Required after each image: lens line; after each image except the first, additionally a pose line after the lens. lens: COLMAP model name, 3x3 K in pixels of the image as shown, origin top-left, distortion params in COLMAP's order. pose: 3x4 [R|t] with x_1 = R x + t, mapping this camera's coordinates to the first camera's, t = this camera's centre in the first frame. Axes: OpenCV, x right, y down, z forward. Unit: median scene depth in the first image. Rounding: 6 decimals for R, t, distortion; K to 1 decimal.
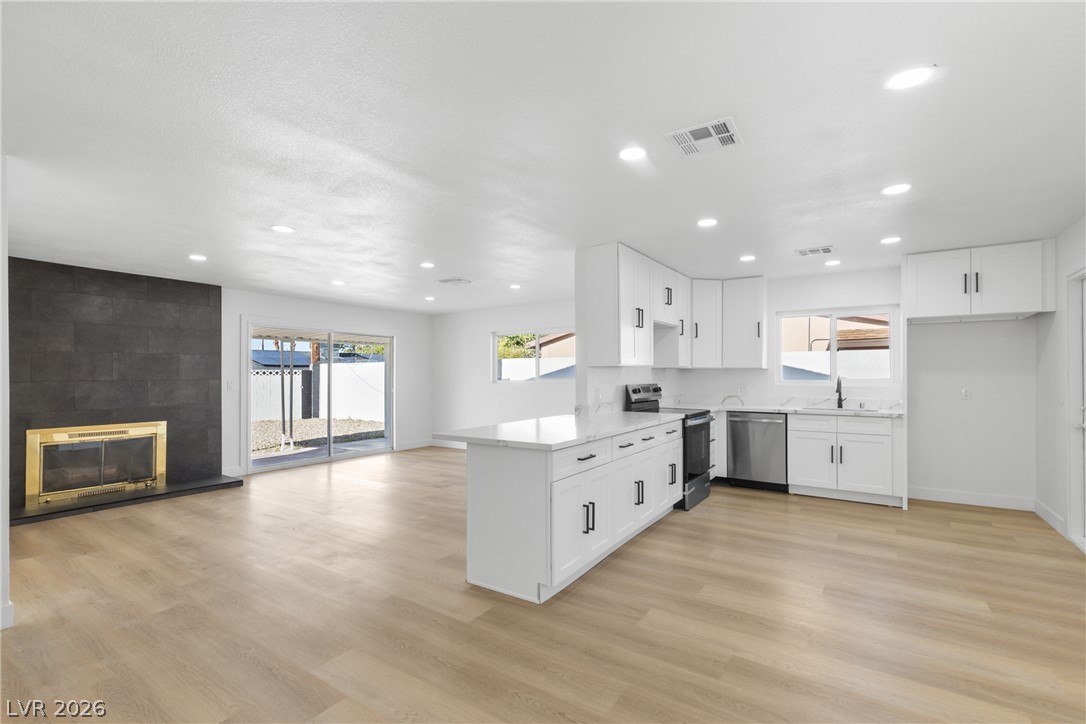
lens RADIAL K [[488.0, 0, 549.8], [0, 488.0, 367.5], [0, 0, 1]] dist [0.014941, -0.000289]
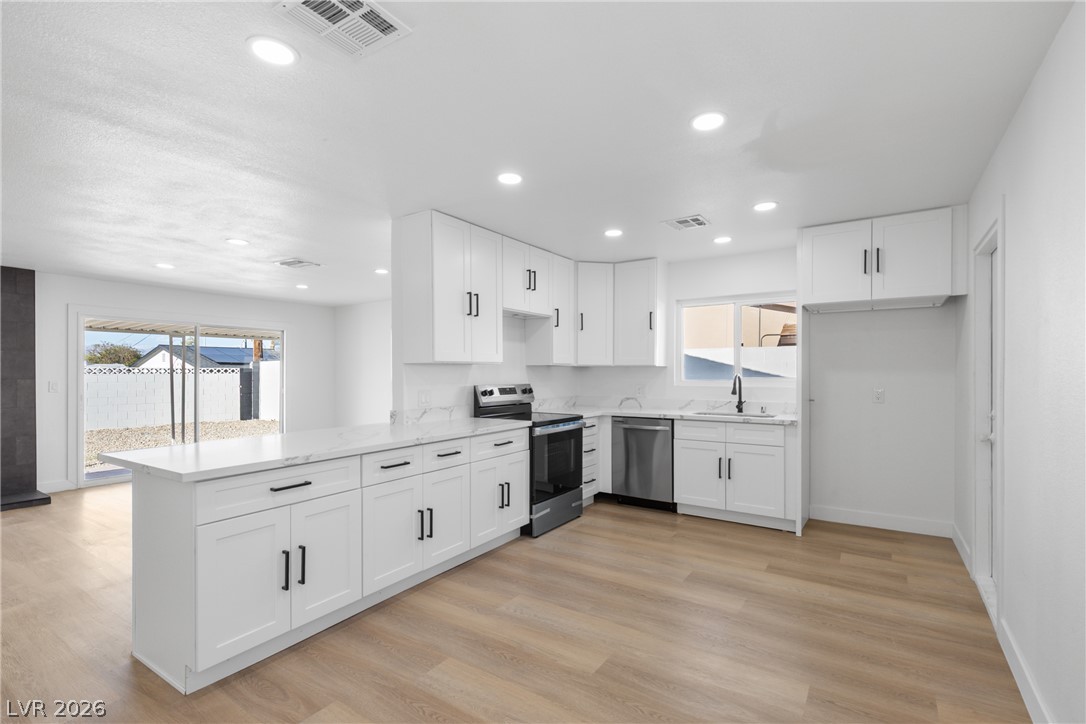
lens RADIAL K [[496.3, 0, 546.6], [0, 496.3, 368.8], [0, 0, 1]] dist [0.016673, 0.000114]
pose [[0.999995, -0.000573, -0.003097, 0.297638], [0.000595, 0.999975, 0.007022, 0.001057], [0.003093, -0.007024, 0.999971, 0.157820]]
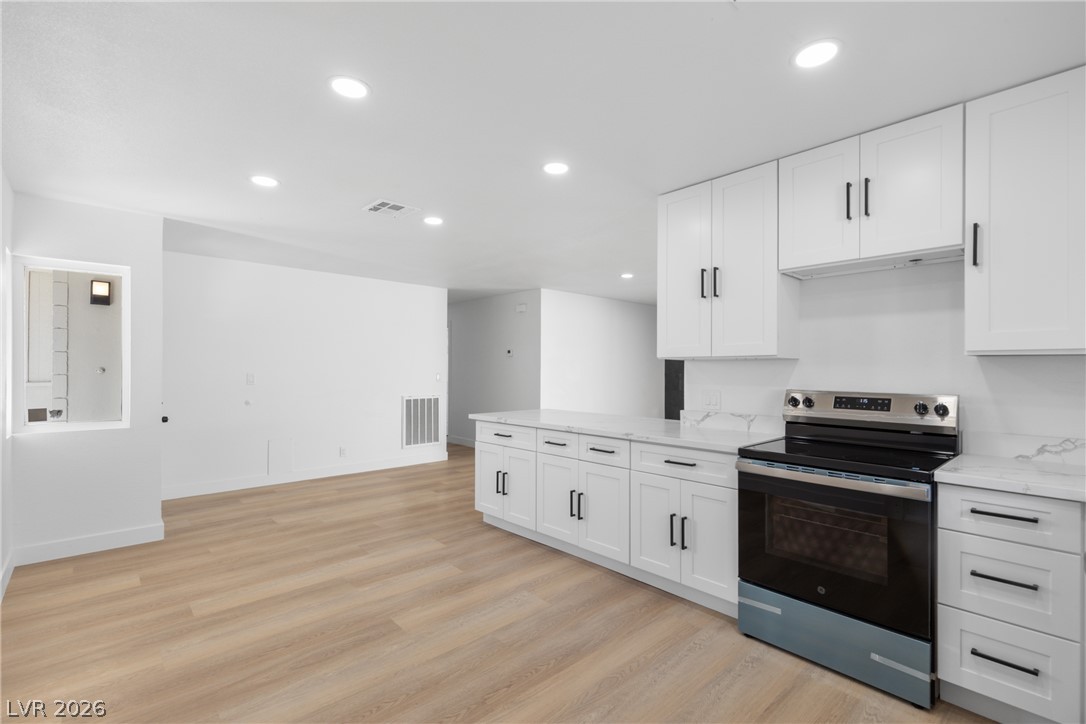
lens RADIAL K [[488.0, 0, 546.5], [0, 488.0, 366.5], [0, 0, 1]] dist [0.014941, -0.000289]
pose [[-0.232162, -0.005381, -0.972662, 0.822894], [0.007312, 0.999947, -0.007277, 0.010901], [0.972650, -0.008802, -0.232110, 0.903929]]
